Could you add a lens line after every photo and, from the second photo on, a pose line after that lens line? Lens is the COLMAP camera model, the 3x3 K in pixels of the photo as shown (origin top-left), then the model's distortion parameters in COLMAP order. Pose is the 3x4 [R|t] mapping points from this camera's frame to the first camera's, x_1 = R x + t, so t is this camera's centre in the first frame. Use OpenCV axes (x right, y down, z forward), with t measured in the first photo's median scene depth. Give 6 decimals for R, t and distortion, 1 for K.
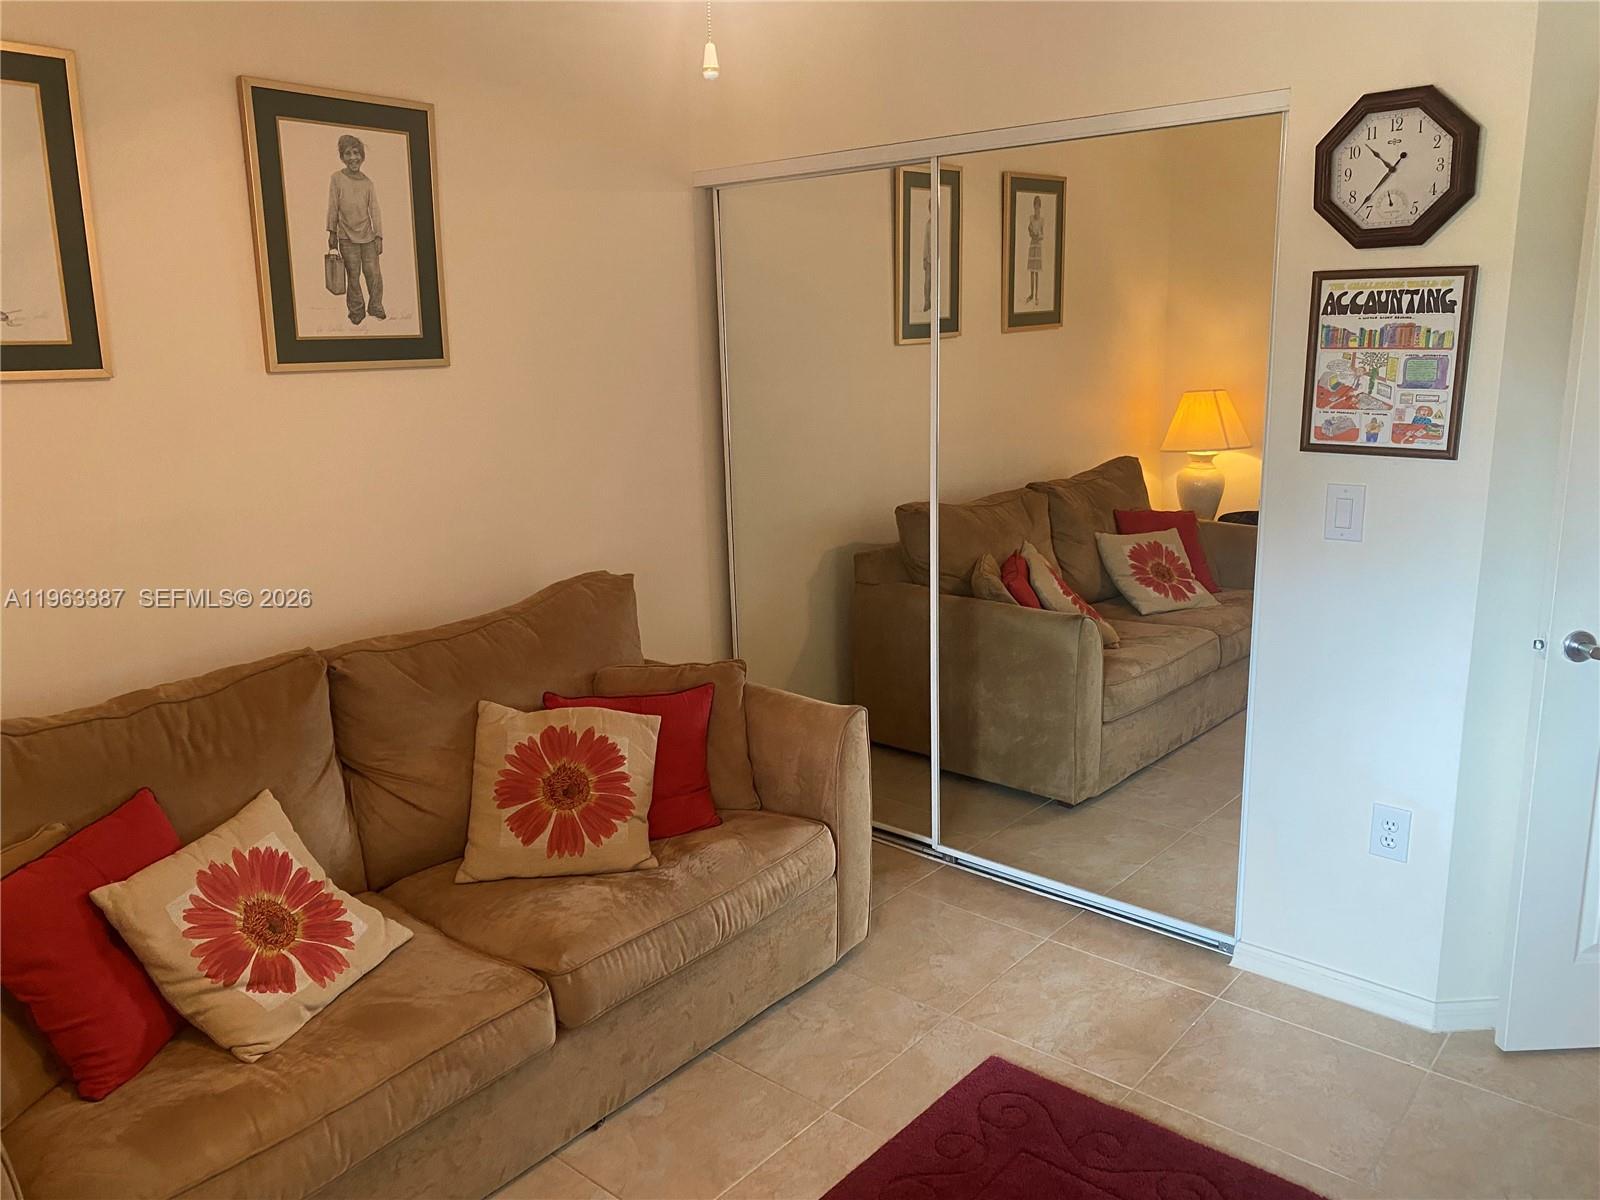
lens RADIAL K [[1222.0, 0, 798.7], [0, 1222.0, 606.4], [0, 0, 1]] dist [0.031469, -0.033823]
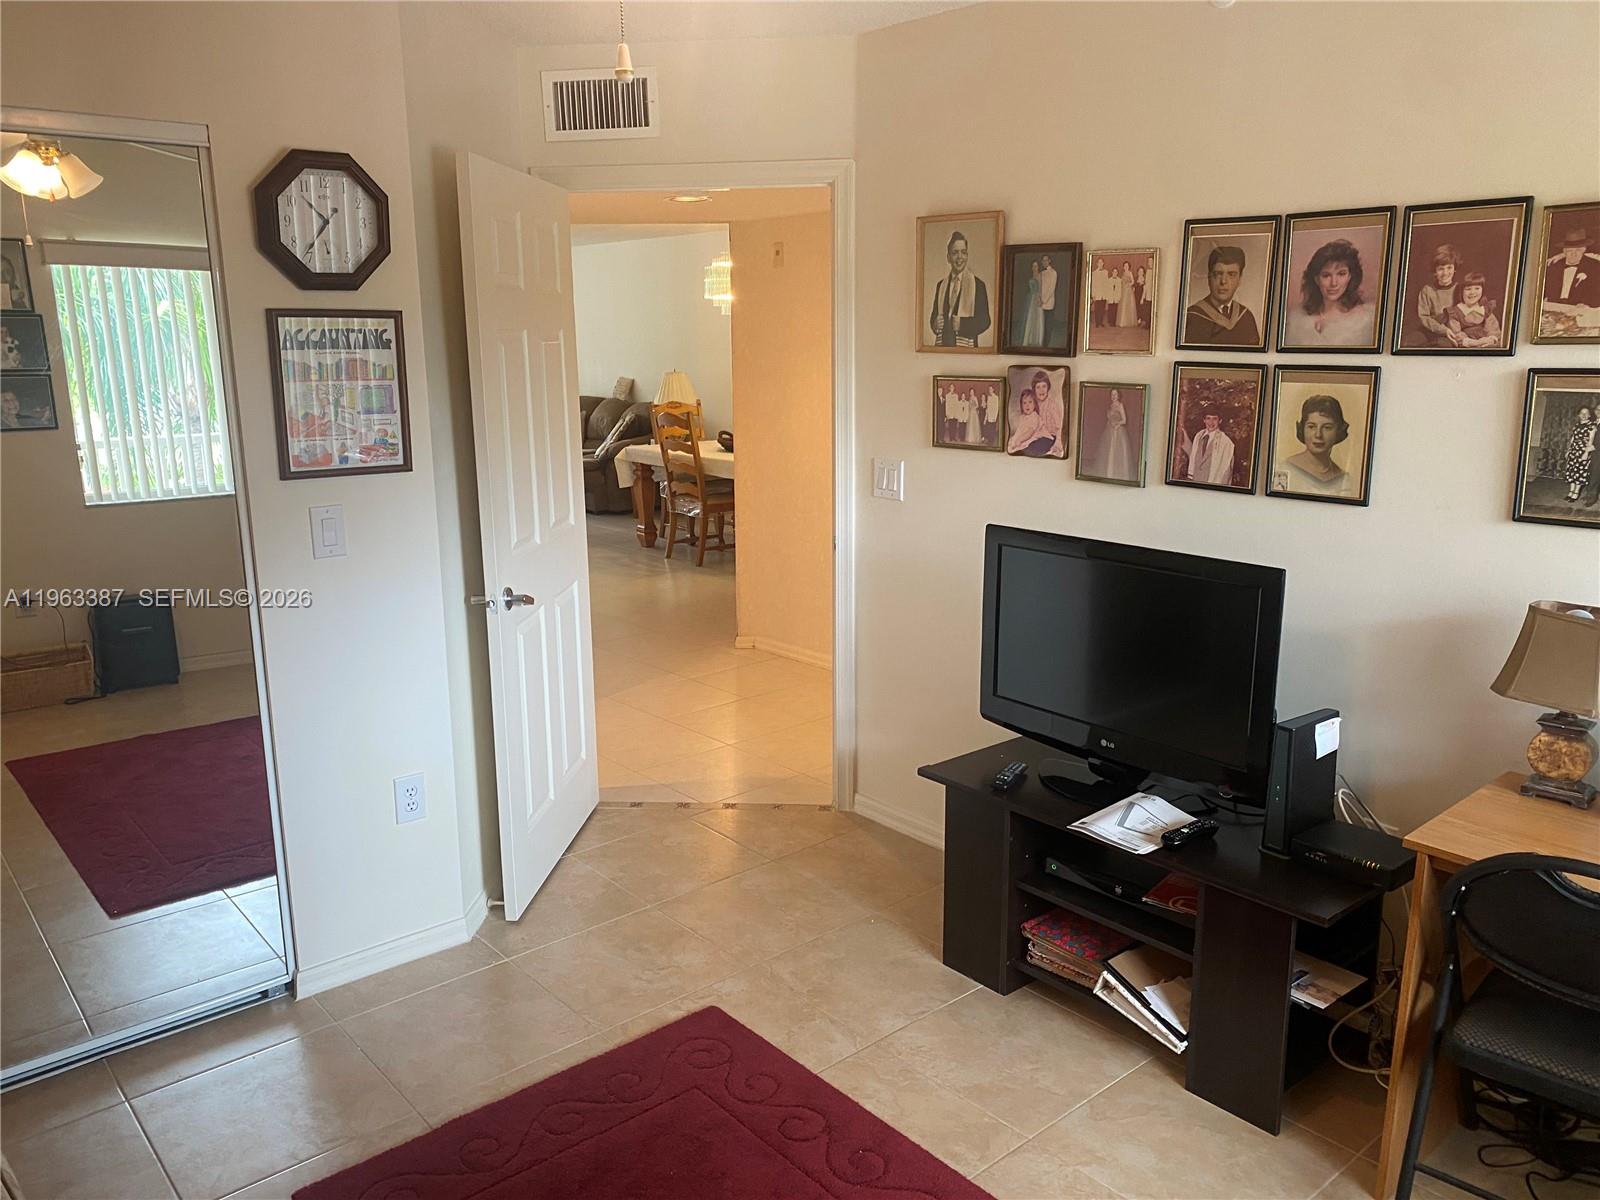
lens RADIAL K [[1222.0, 0, 800.2], [0, 1222.0, 595.5], [0, 0, 1]] dist [0.031469, -0.033823]
pose [[0.139876, -0.188910, 0.971981, -0.594114], [0.223437, 0.962334, 0.154881, -0.102402], [-0.964630, 0.195513, 0.176817, 0.443968]]
